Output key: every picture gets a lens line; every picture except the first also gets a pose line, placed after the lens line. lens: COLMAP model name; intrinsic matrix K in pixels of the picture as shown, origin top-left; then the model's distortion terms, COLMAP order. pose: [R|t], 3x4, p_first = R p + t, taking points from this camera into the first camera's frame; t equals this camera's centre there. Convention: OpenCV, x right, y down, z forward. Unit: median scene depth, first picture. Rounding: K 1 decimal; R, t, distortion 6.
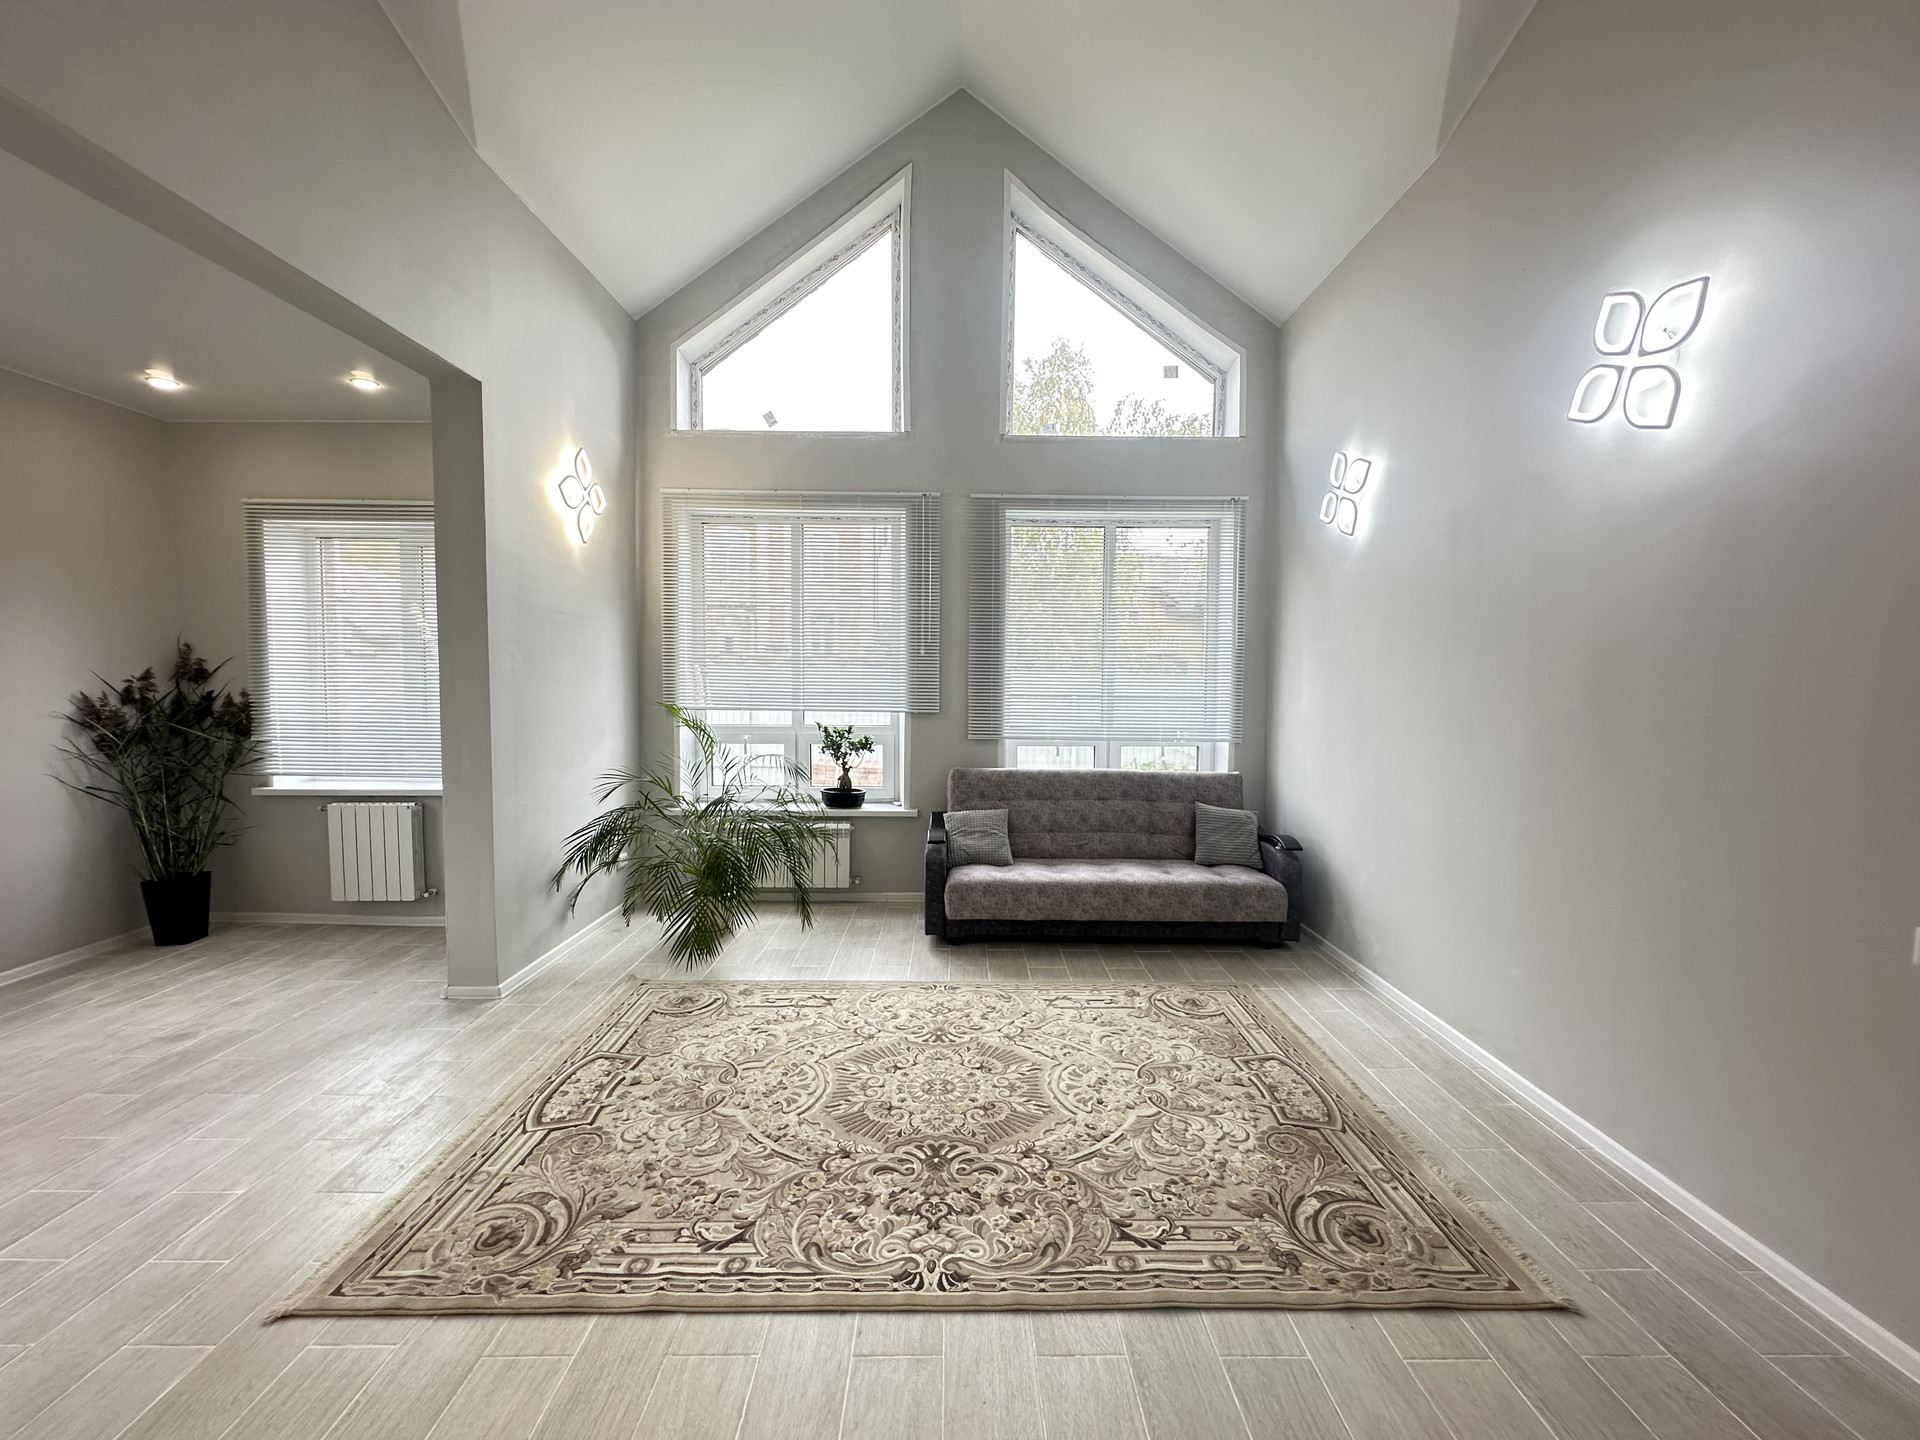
lens RADIAL K [[767.8, 0, 959.2], [0, 767.8, 719.8], [0, 0, 1]] dist [-0.003857, 0.001529]
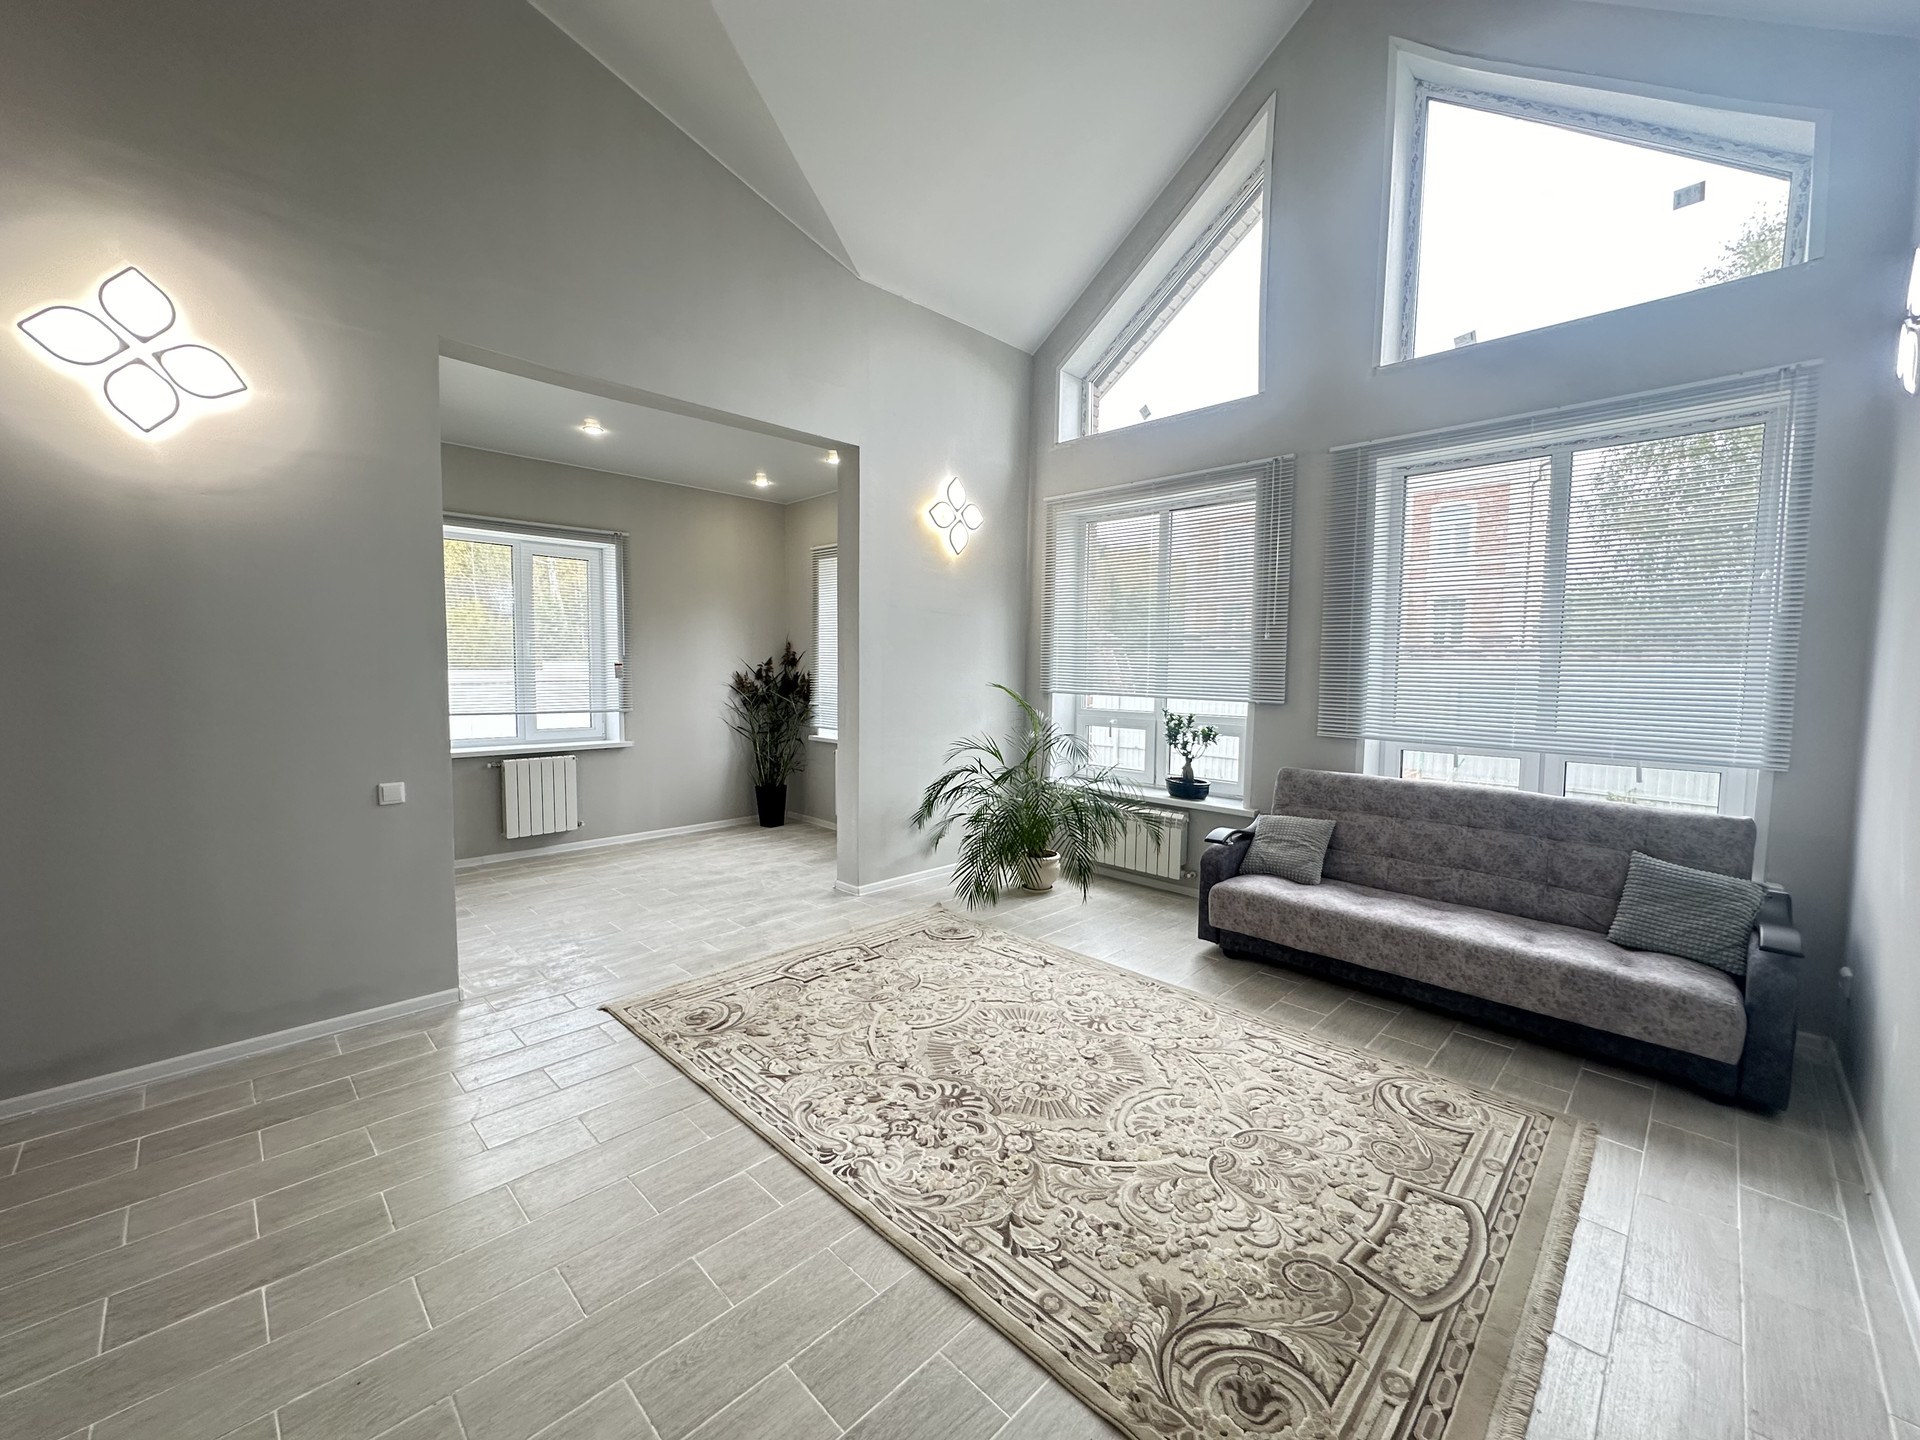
lens RADIAL K [[767.8, 0, 957.7], [0, 767.8, 723.3], [0, 0, 1]] dist [-0.003857, 0.001529]
pose [[0.700760, 0.054591, -0.711305, 0.433811], [-0.047500, 0.998426, 0.029832, 0.005397], [0.711814, 0.012882, 0.702250, 0.142865]]
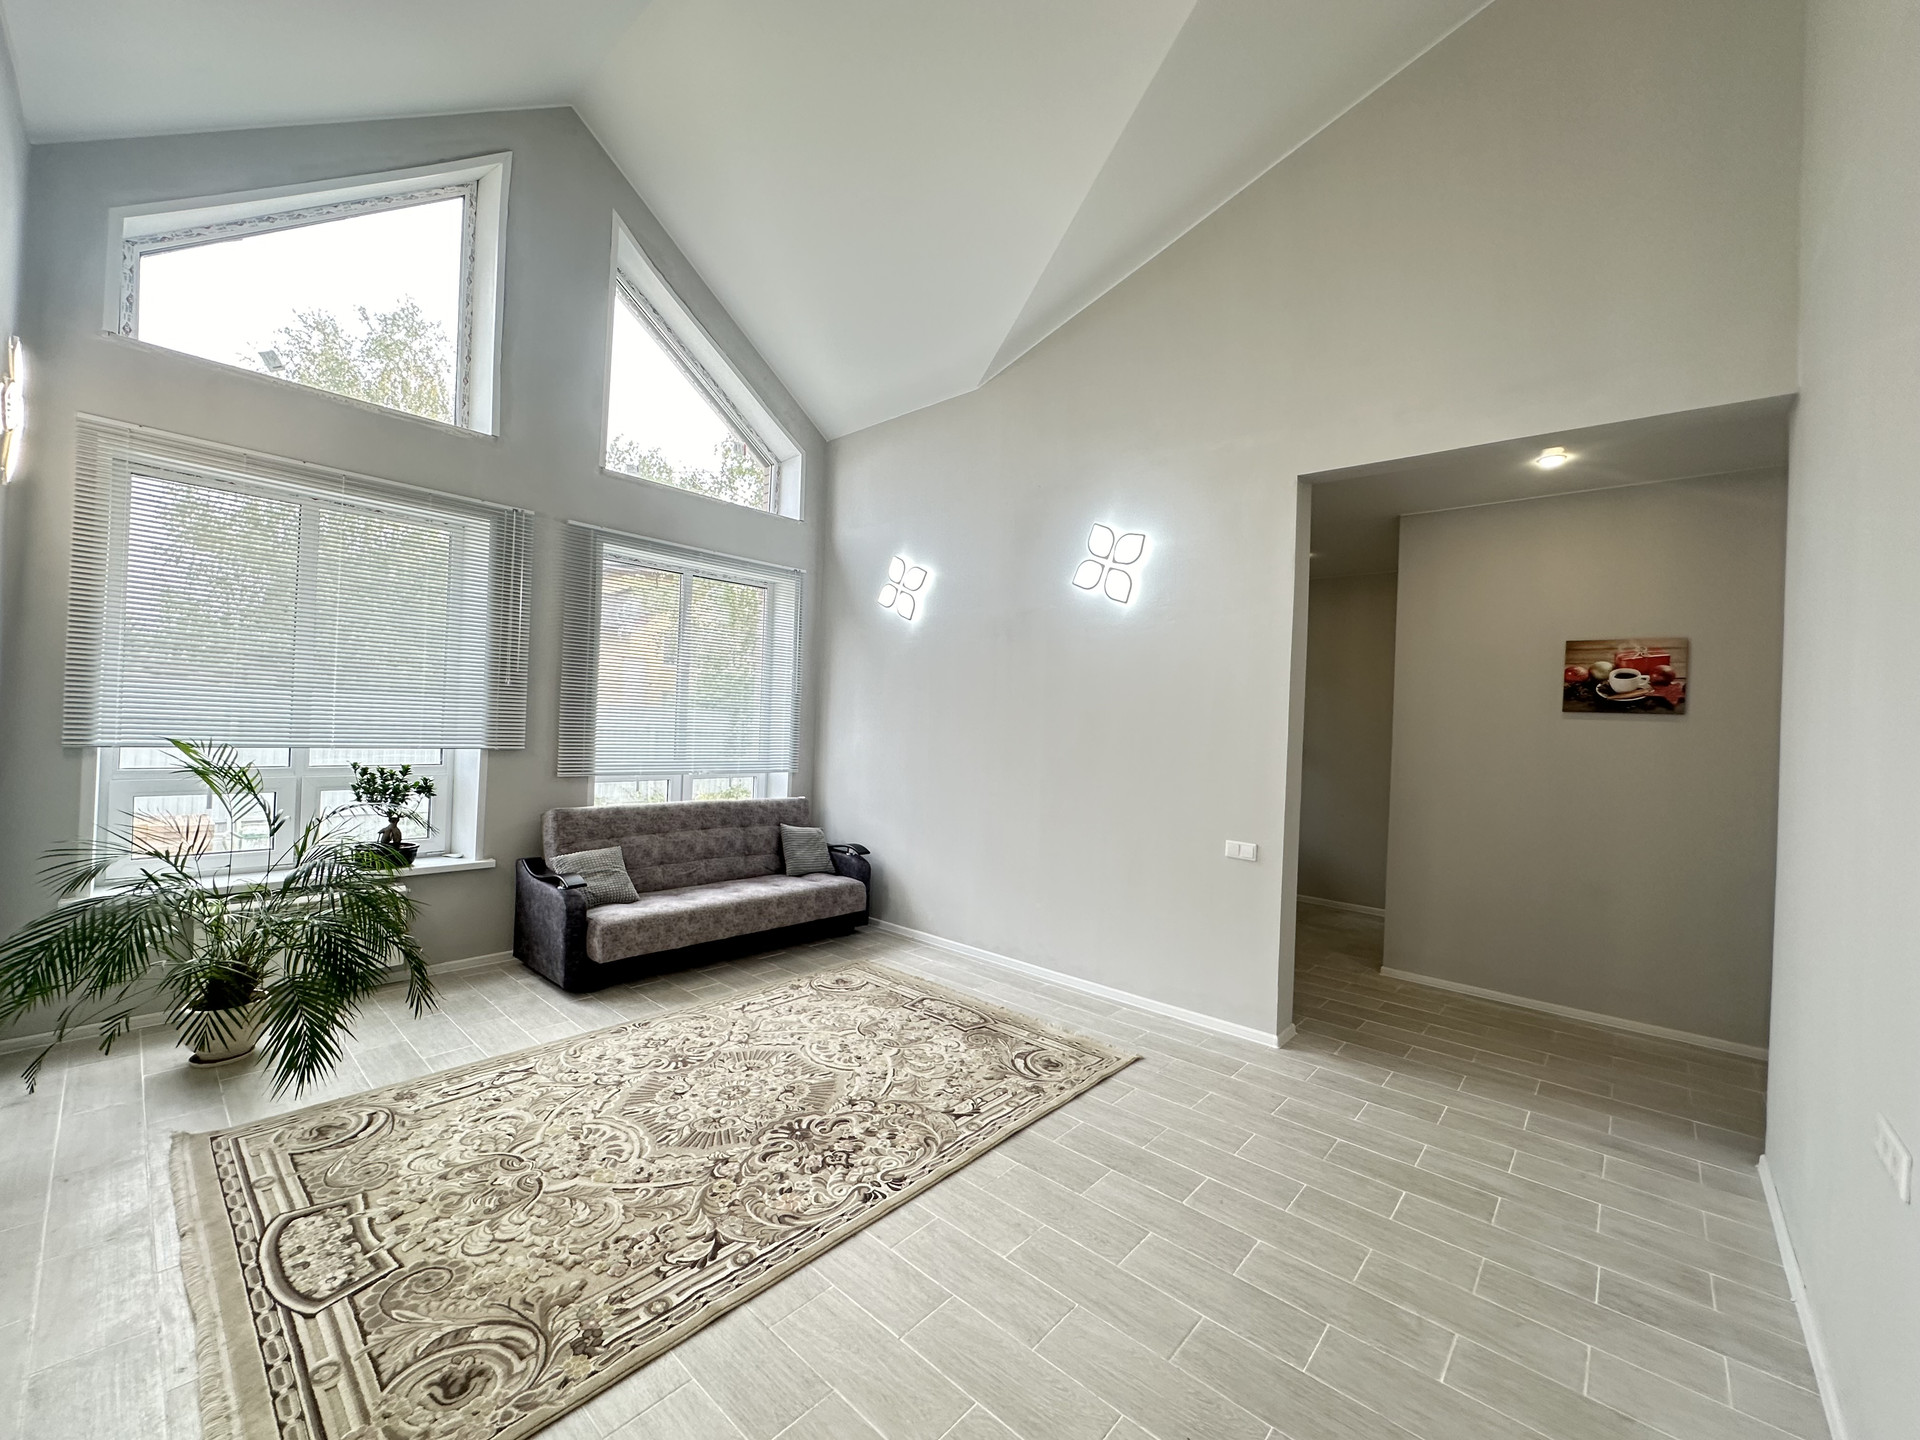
lens RADIAL K [[767.8, 0, 965.0], [0, 767.8, 720.2], [0, 0, 1]] dist [-0.003857, 0.001529]
pose [[0.669544, 0.021098, 0.742473, -0.450837], [0.007575, 0.999351, -0.035228, -0.009789], [-0.742734, 0.029210, 0.668949, 0.001939]]
